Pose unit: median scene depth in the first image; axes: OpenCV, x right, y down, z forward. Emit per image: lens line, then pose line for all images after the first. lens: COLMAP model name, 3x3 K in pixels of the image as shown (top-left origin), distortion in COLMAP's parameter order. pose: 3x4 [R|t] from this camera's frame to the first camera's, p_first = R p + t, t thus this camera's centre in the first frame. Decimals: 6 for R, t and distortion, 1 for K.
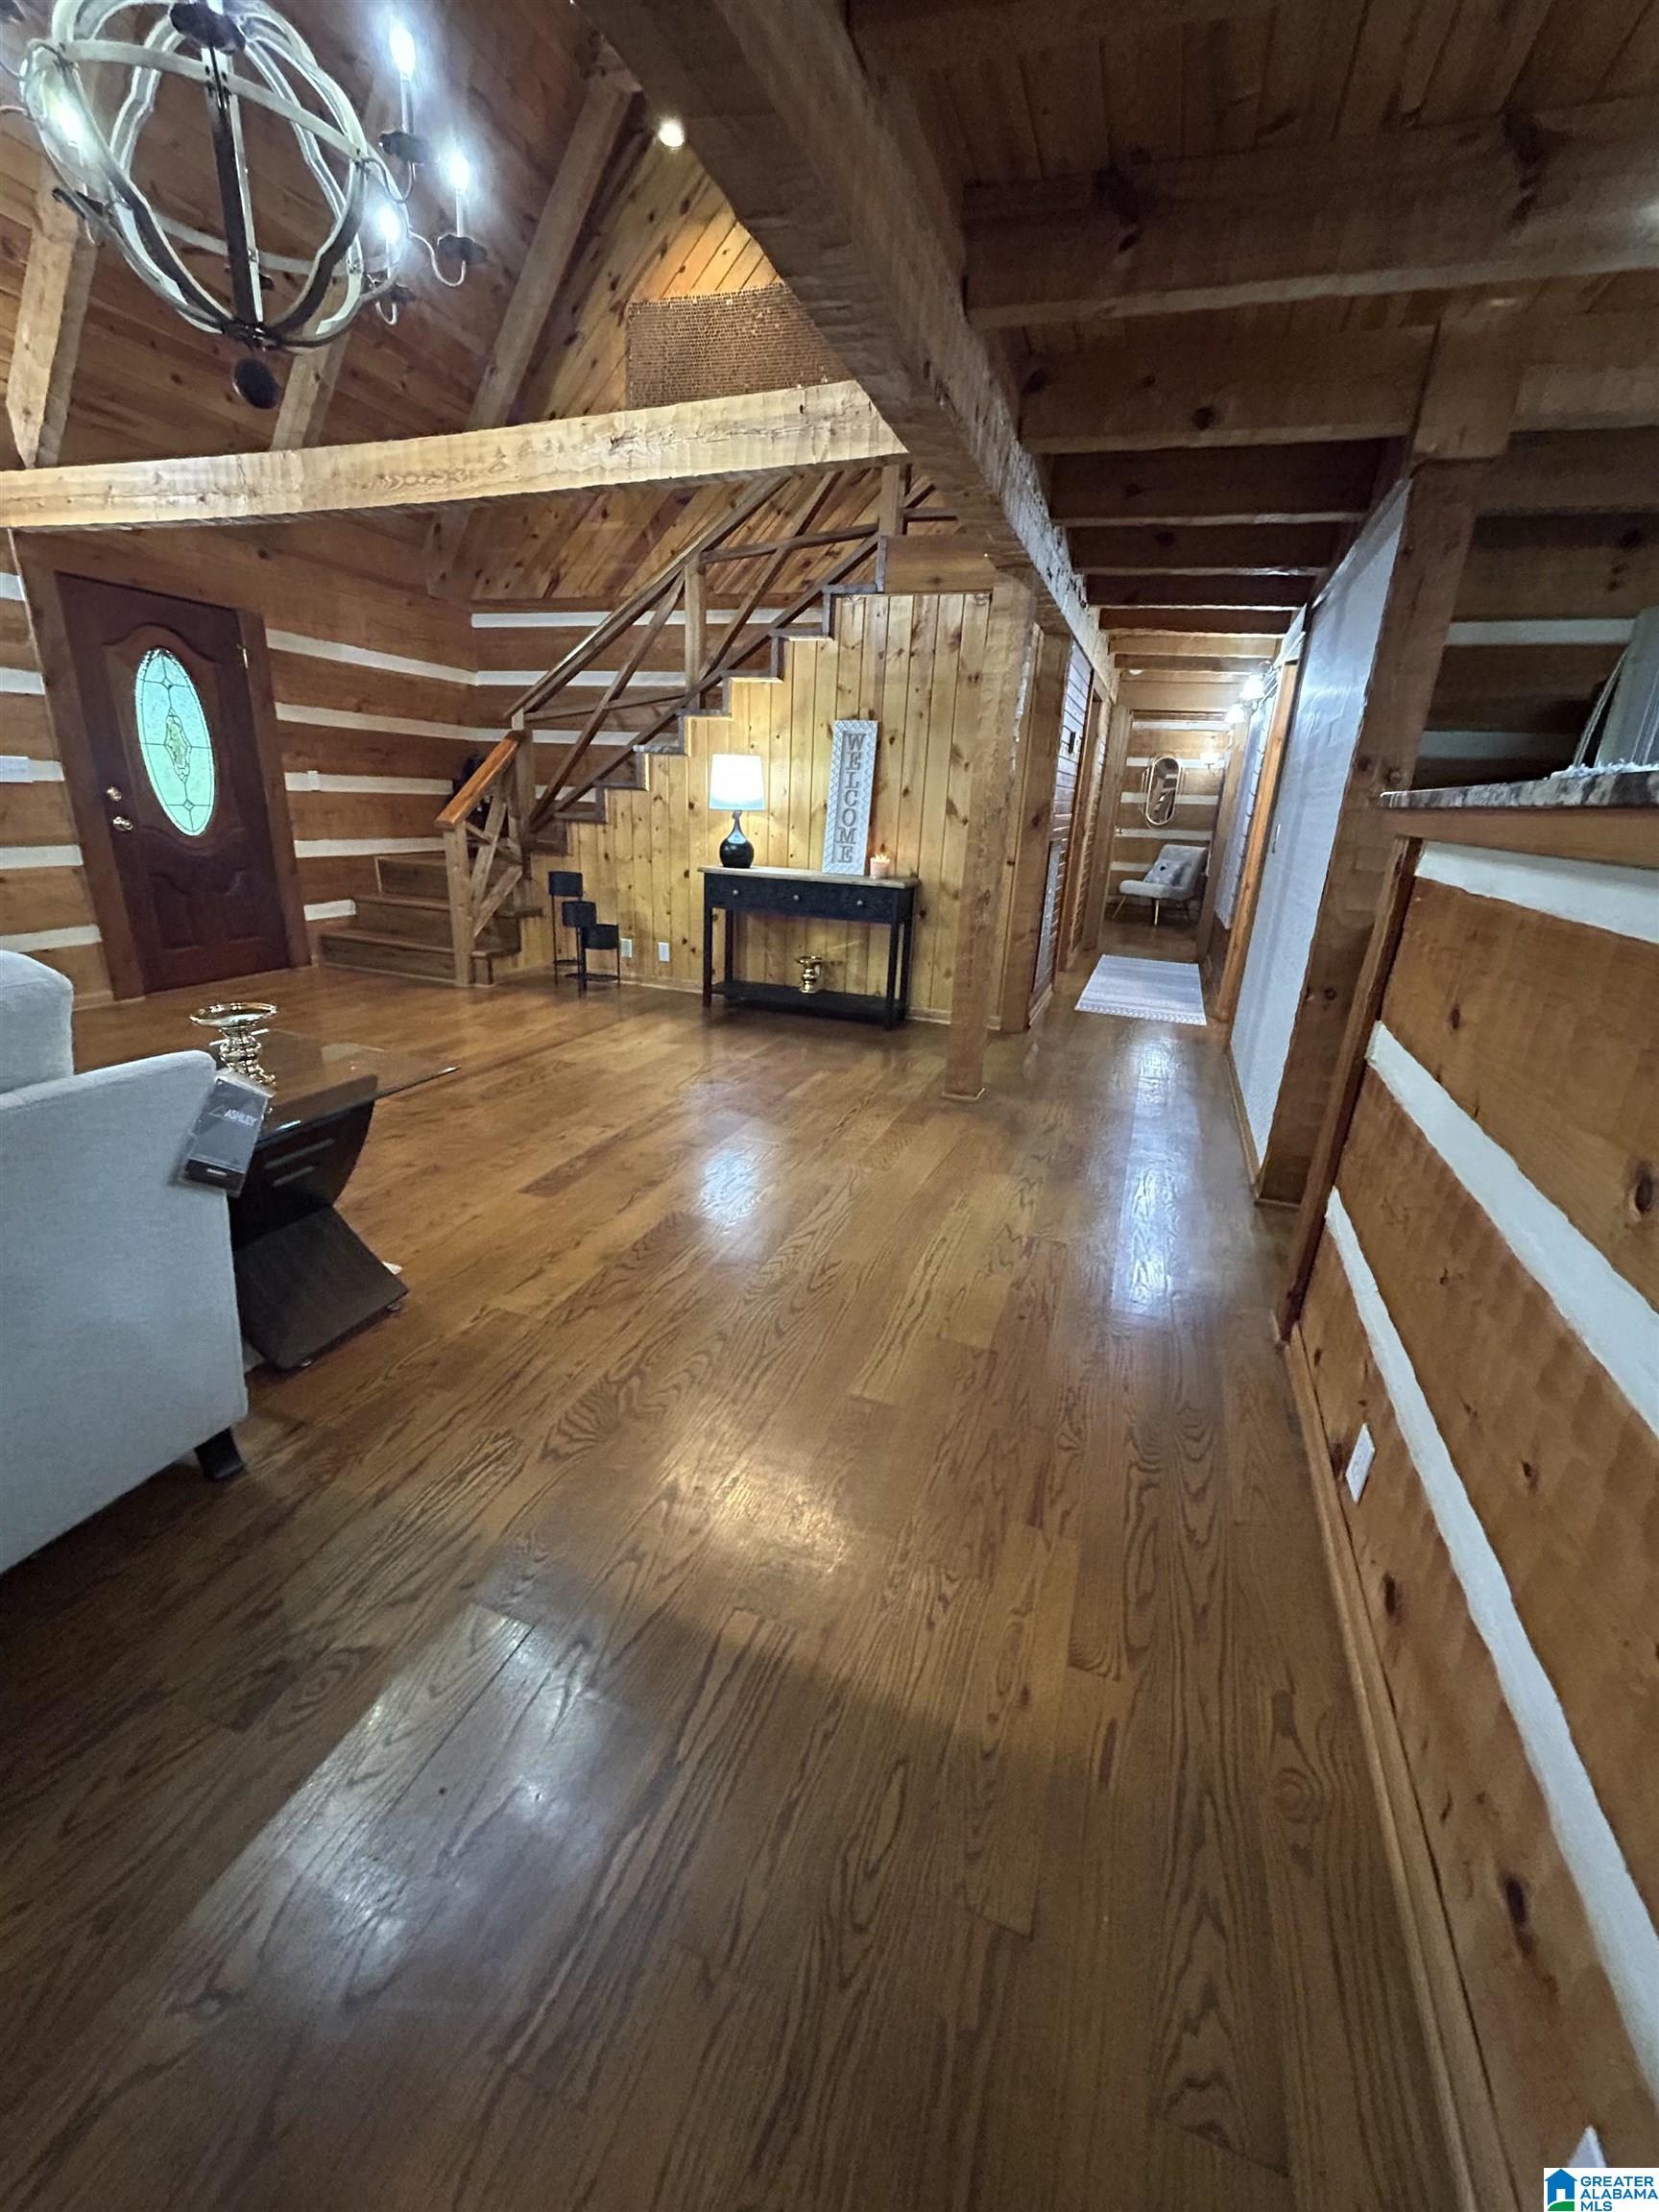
lens RADIAL K [[885.6, 0, 832.9], [0, 885.6, 1100.9], [0, 0, 1]] dist [0.004374, 0.001229]
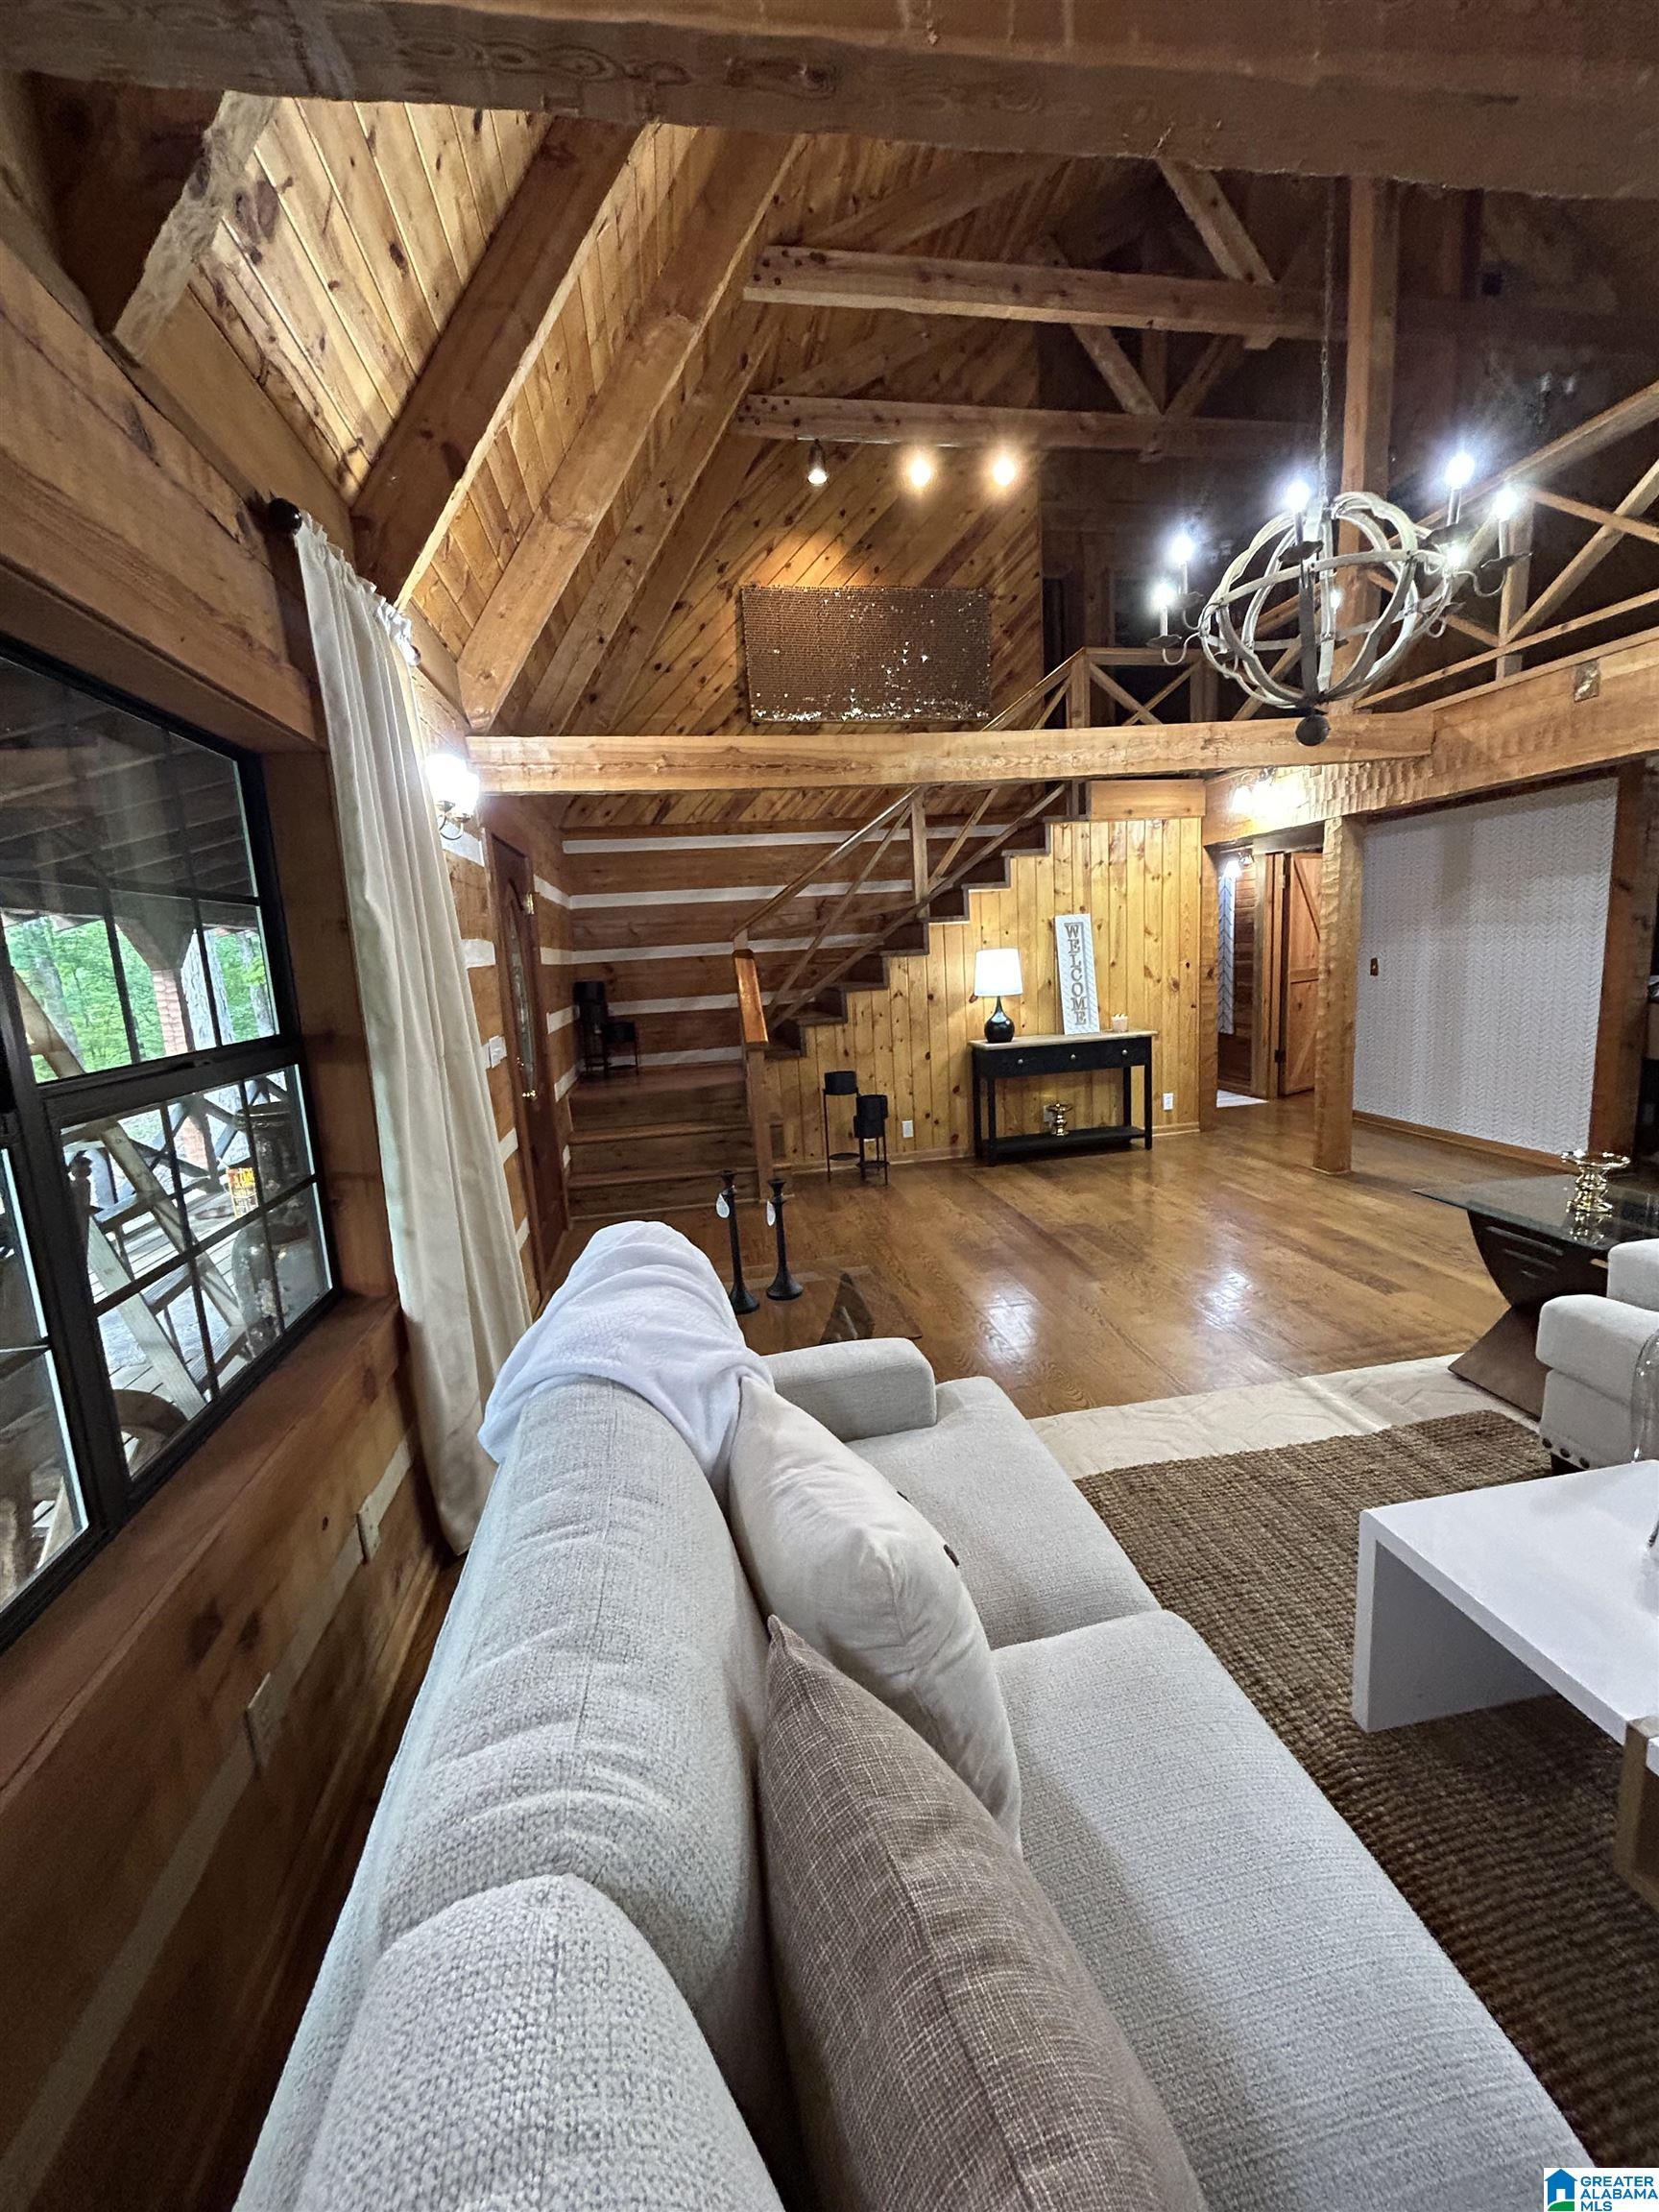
lens RADIAL K [[885.6, 0, 832.1], [0, 885.6, 1102.7], [0, 0, 1]] dist [0.004374, 0.001229]
pose [[0.861148, -0.182830, 0.474339, -0.835353], [0.257984, 0.961178, -0.097884, -0.127203], [-0.438028, 0.206665, 0.874884, 0.099198]]
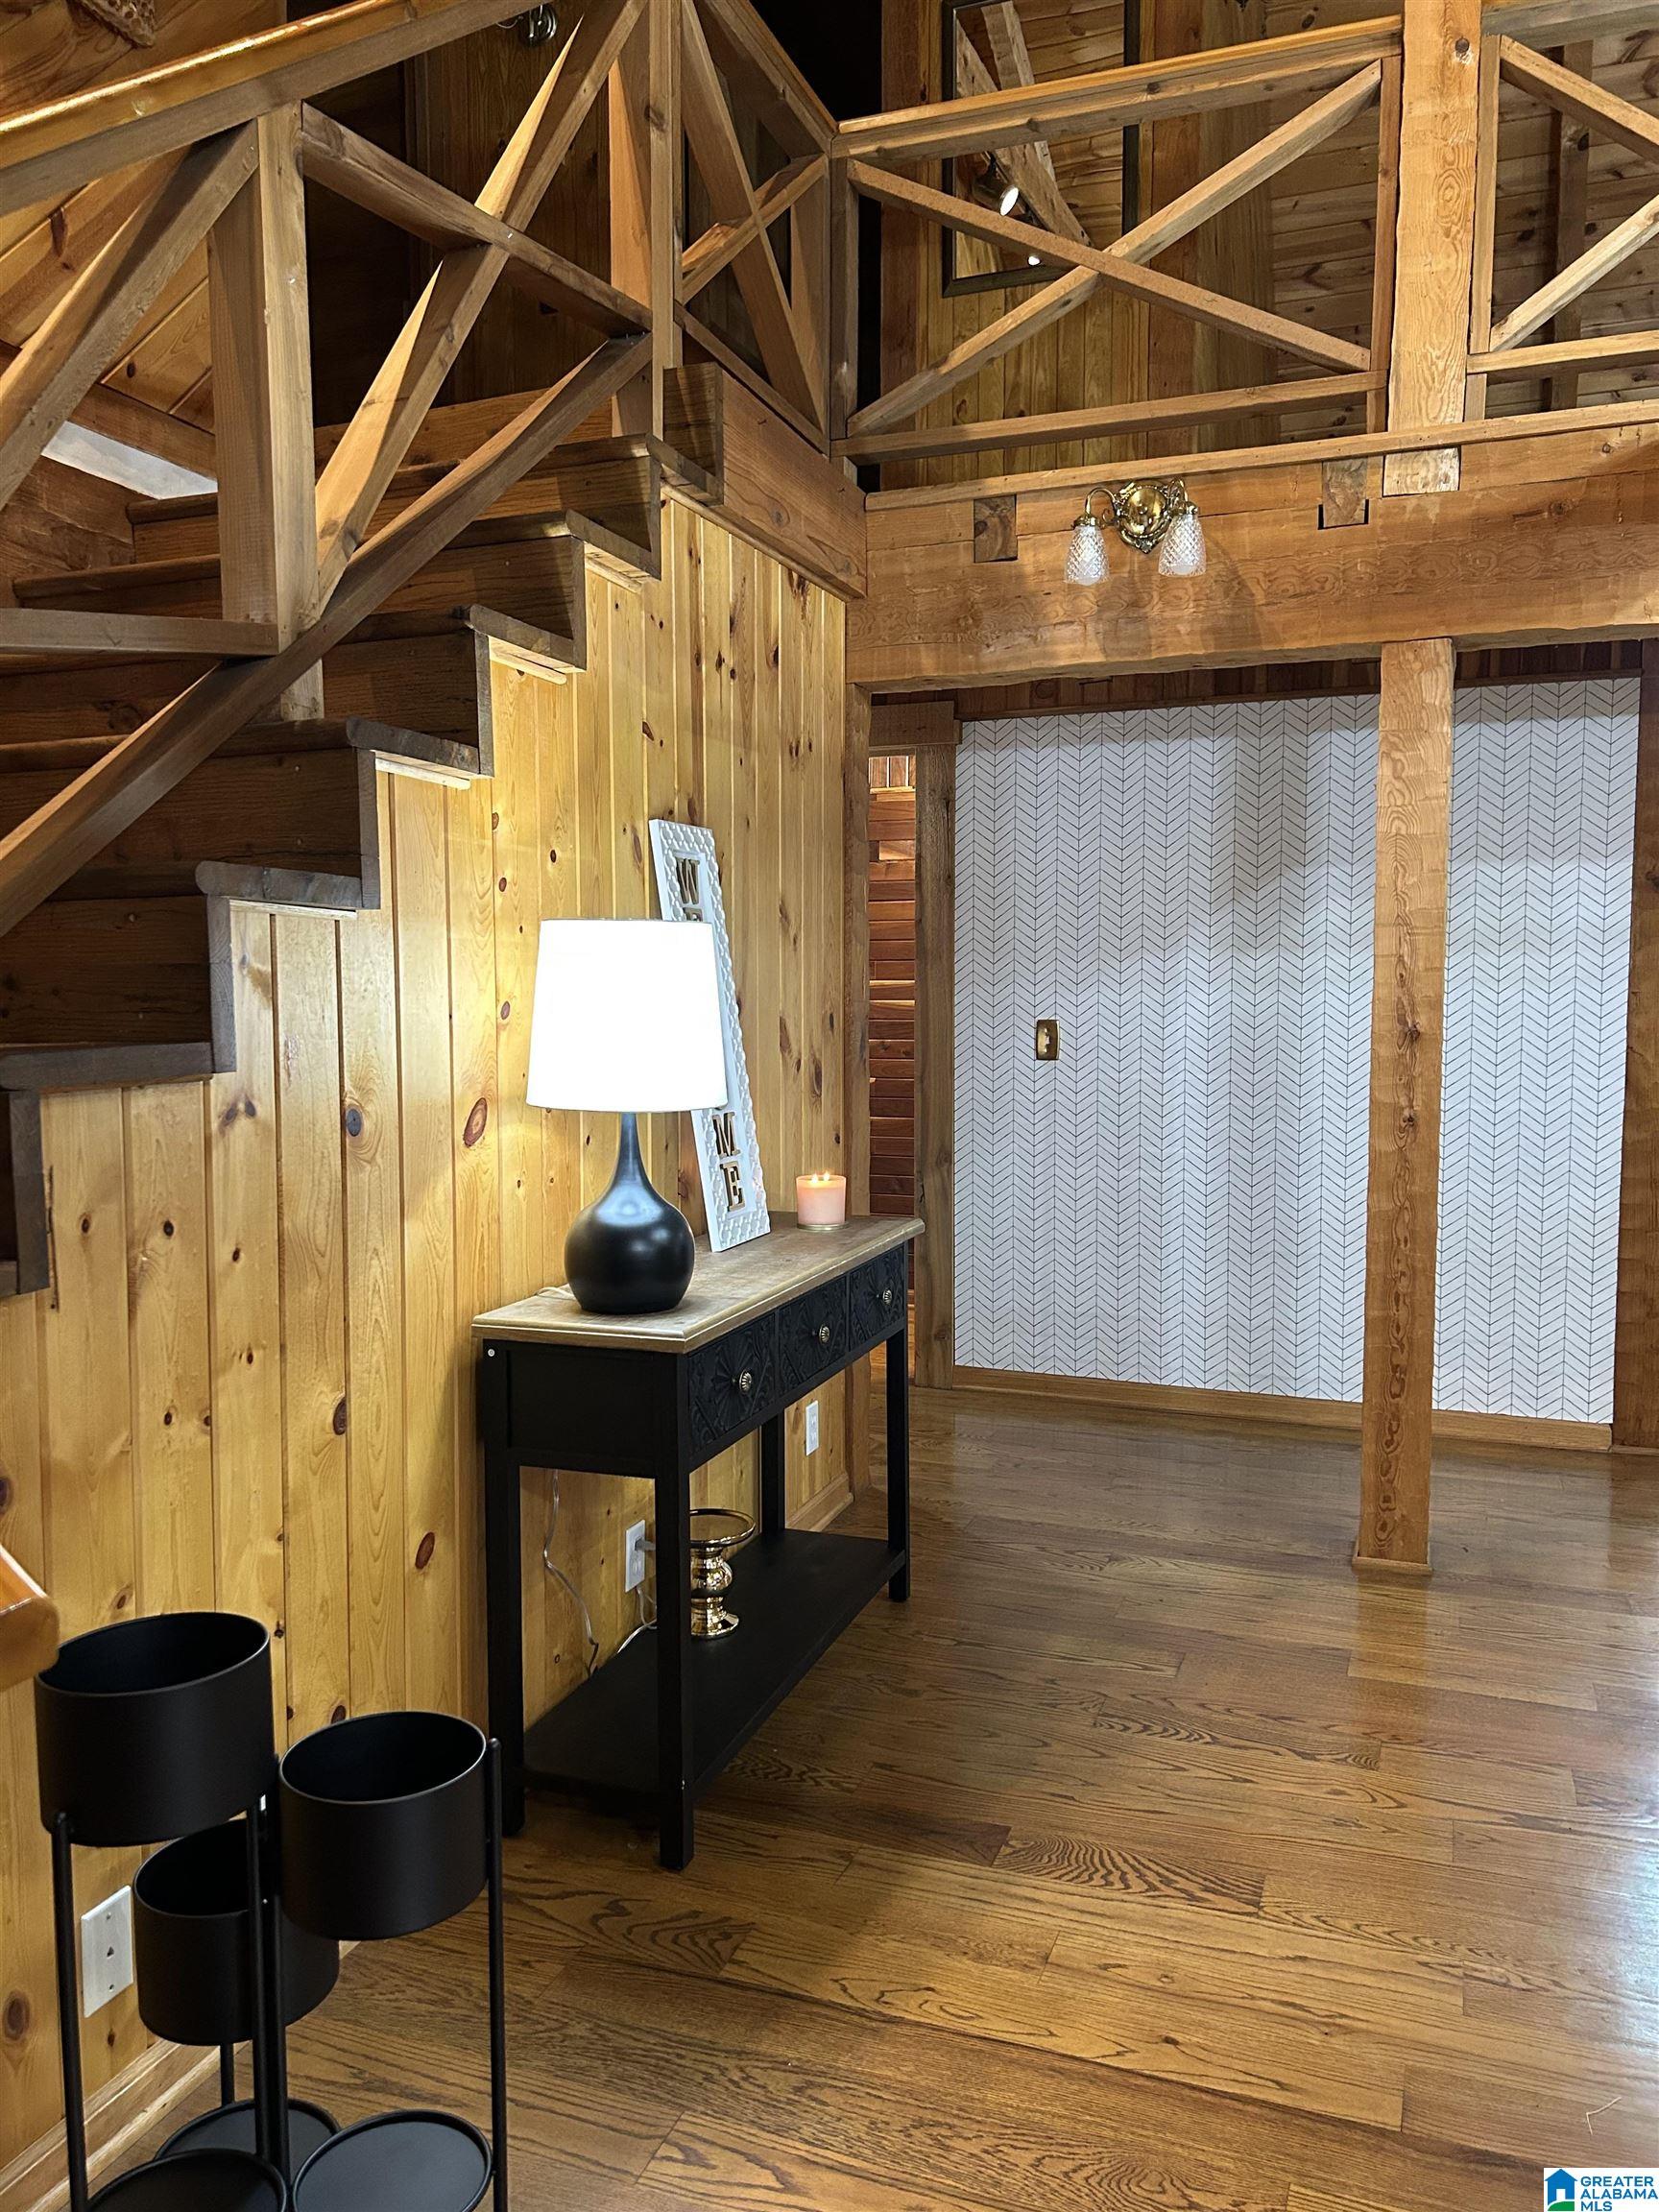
lens RADIAL K [[1665.1, 0, 780.7], [0, 1665.1, 1155.6], [0, 0, 1]] dist [0.012371, 0.001448]
pose [[0.027539, -0.158215, 0.987021, -0.582755], [0.325937, 0.934854, 0.140759, -0.352784], [-0.944990, 0.317830, 0.077313, 0.876115]]
